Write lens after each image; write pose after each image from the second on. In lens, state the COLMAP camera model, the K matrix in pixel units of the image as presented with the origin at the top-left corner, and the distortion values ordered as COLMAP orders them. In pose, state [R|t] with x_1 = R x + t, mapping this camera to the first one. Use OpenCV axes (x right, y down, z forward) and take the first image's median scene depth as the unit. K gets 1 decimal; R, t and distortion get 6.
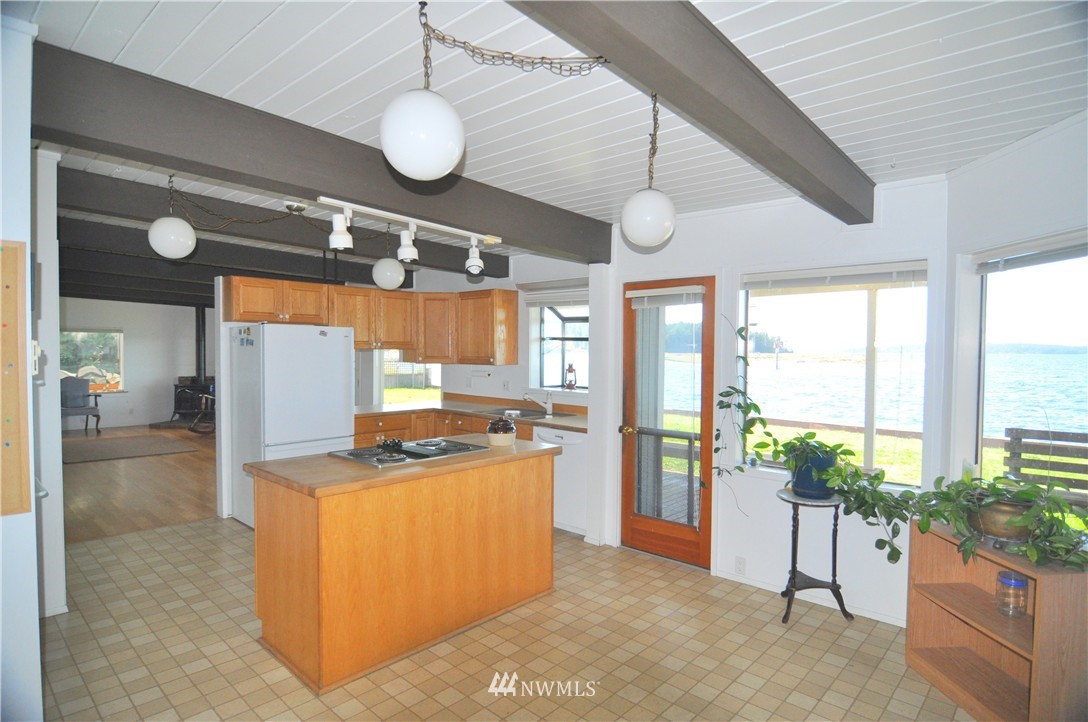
lens RADIAL K [[576.0, 0, 544.0], [0, 576.0, 363.4], [0, 0, 1]] dist [-0.020257, -0.003554]
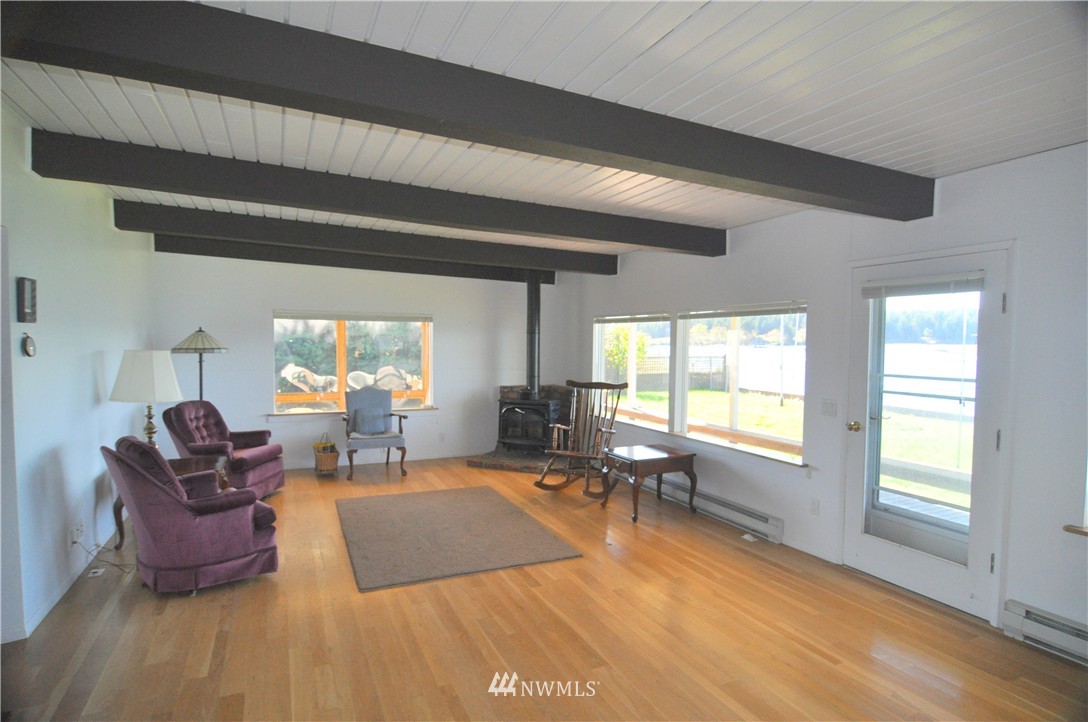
lens RADIAL K [[576.0, 0, 544.4], [0, 576.0, 360.8], [0, 0, 1]] dist [-0.020257, -0.003554]
pose [[0.923662, 0.015224, -0.382907, -0.335599], [-0.011138, 0.999855, 0.012886, -0.015796], [0.383047, -0.007637, 0.923697, 0.395736]]
